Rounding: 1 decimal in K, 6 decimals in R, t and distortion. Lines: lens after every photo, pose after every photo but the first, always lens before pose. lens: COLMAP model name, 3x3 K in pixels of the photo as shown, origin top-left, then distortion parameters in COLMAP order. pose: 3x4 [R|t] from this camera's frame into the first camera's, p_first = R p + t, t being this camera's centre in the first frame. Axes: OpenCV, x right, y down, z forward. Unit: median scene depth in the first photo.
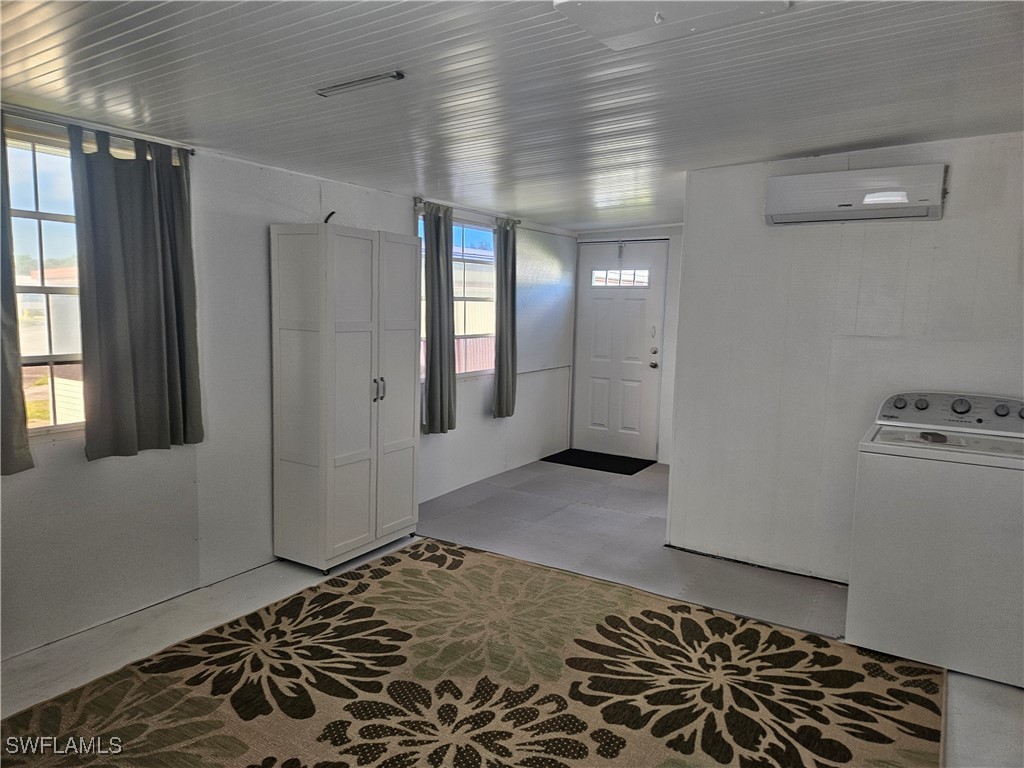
lens RADIAL K [[685.4, 0, 507.4], [0, 685.4, 384.1], [0, 0, 1]] dist [0.080164, -0.071766]
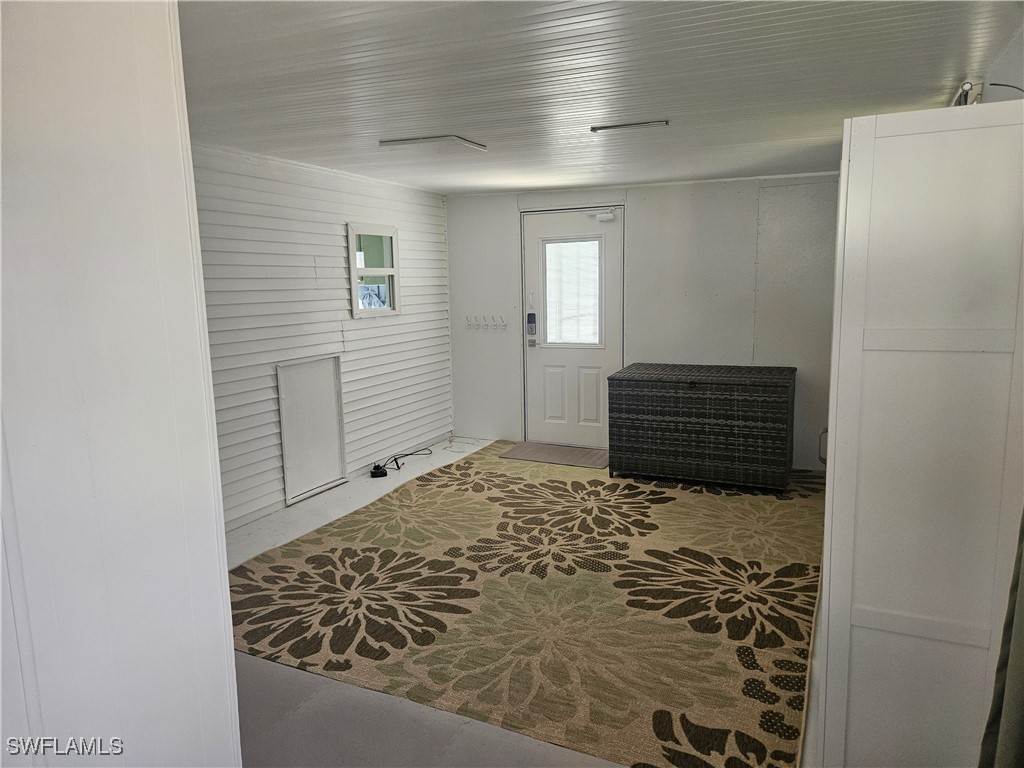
lens RADIAL K [[685.4, 0, 507.4], [0, 685.4, 384.1], [0, 0, 1]] dist [0.080164, -0.071766]
pose [[-0.992767, 0.022726, -0.117888, 0.166690], [-0.009587, 0.963779, 0.266530, -0.246912], [0.119675, 0.265732, -0.956590, 2.028453]]
